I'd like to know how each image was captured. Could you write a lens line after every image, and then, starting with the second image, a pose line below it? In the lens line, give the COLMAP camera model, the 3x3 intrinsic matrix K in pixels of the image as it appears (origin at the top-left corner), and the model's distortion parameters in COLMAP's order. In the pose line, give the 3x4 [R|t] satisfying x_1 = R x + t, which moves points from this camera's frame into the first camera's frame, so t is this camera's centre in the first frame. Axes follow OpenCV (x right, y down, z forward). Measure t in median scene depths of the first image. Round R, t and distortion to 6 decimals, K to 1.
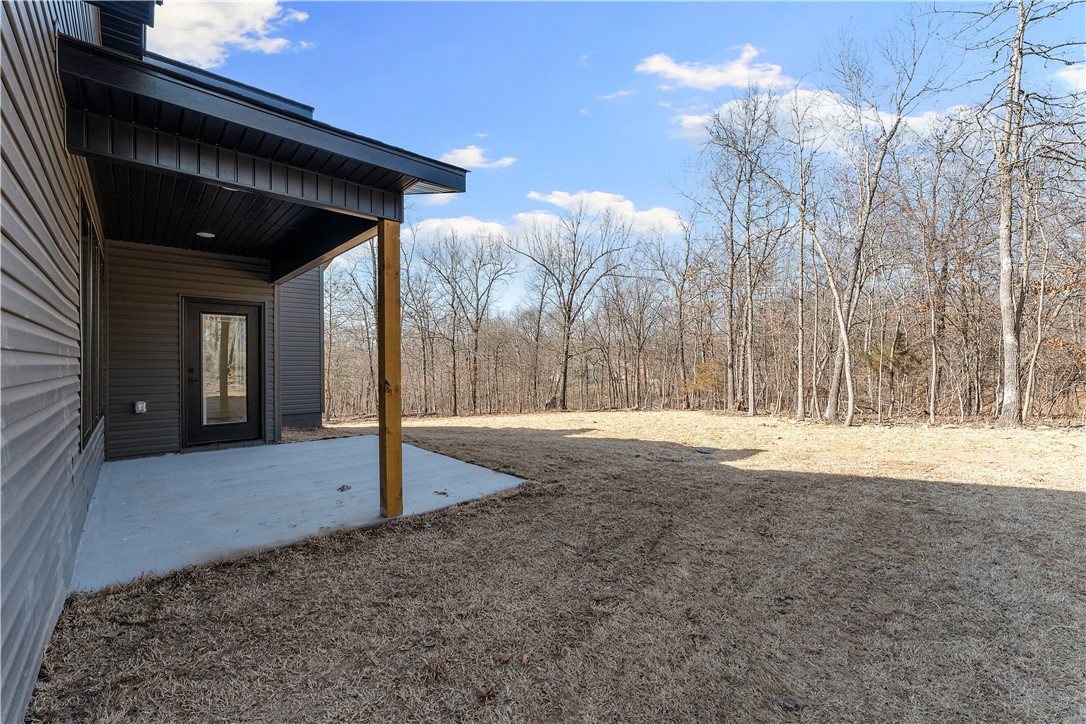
lens RADIAL K [[448.6, 0, 543.0], [0, 448.6, 362.0], [0, 0, 1]] dist [-0.000083, -0.000012]
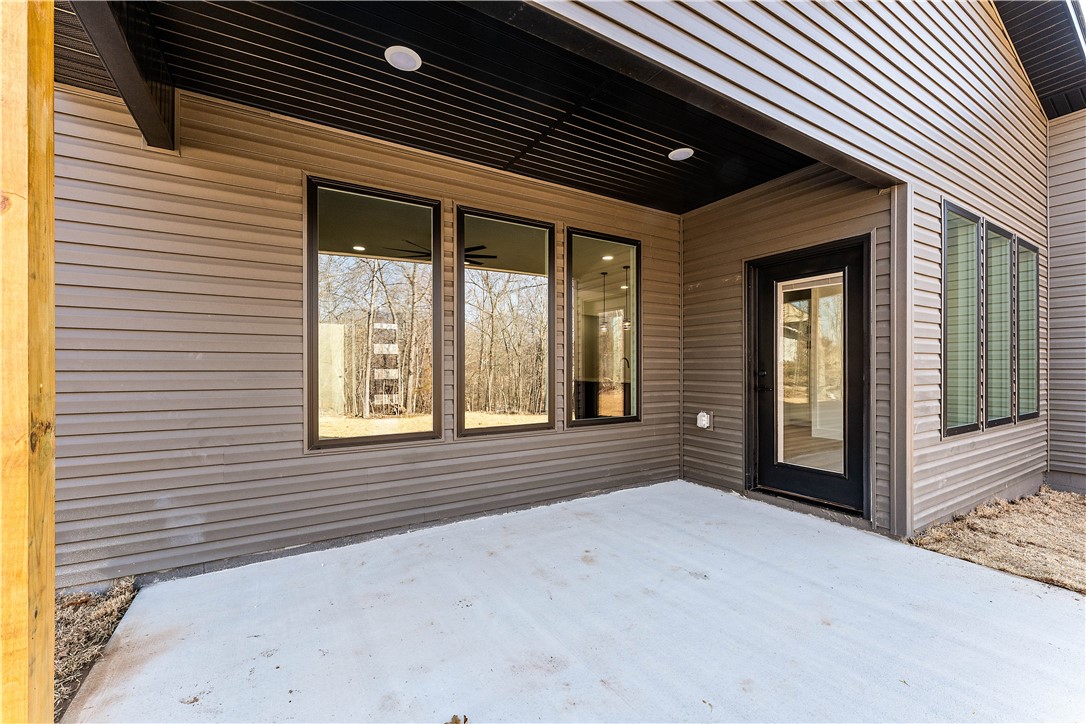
lens RADIAL K [[449.8, 0, 545.5], [0, 449.8, 365.3], [0, 0, 1]] dist [0.000244, 0.000083]
pose [[-0.191173, -0.001406, -0.981555, -0.093981], [-0.002103, 0.999997, -0.001023, 0.009786], [0.981554, 0.001869, -0.191176, 0.841211]]
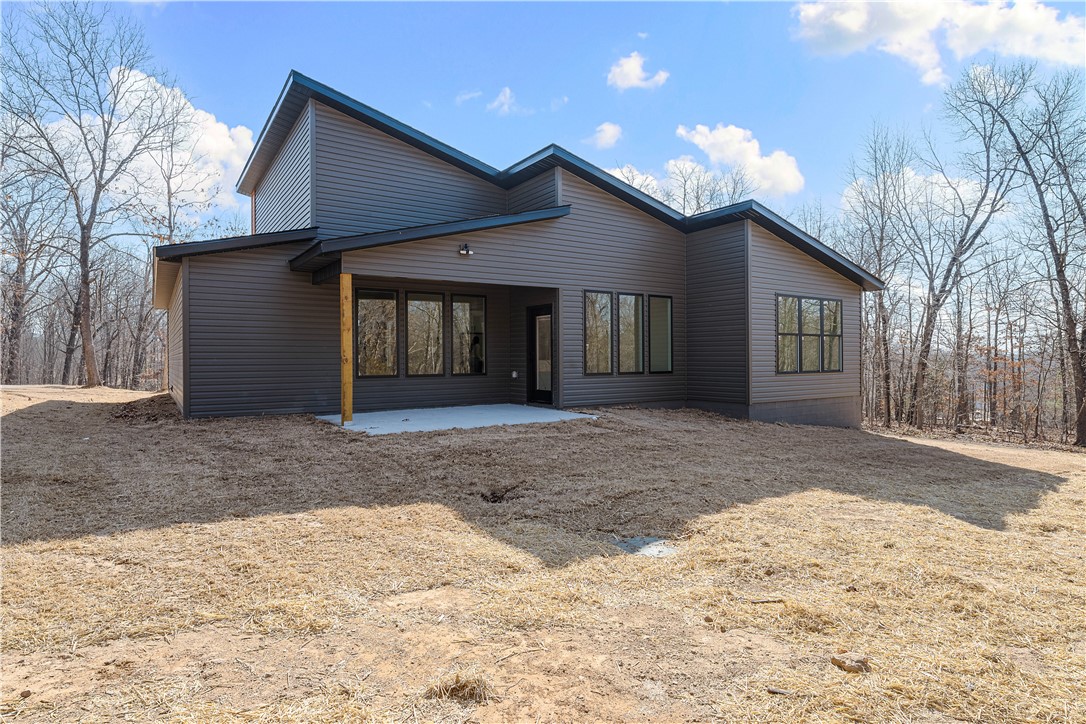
lens RADIAL K [[595.7, 0, 541.6], [0, 595.7, 359.2], [0, 0, 1]] dist [-0.000532, -0.000031]
pose [[-0.153430, 0.004944, -0.988147, 1.280977], [0.003354, 0.999984, 0.004482, 0.031430], [0.988154, -0.002627, -0.153444, 1.383832]]
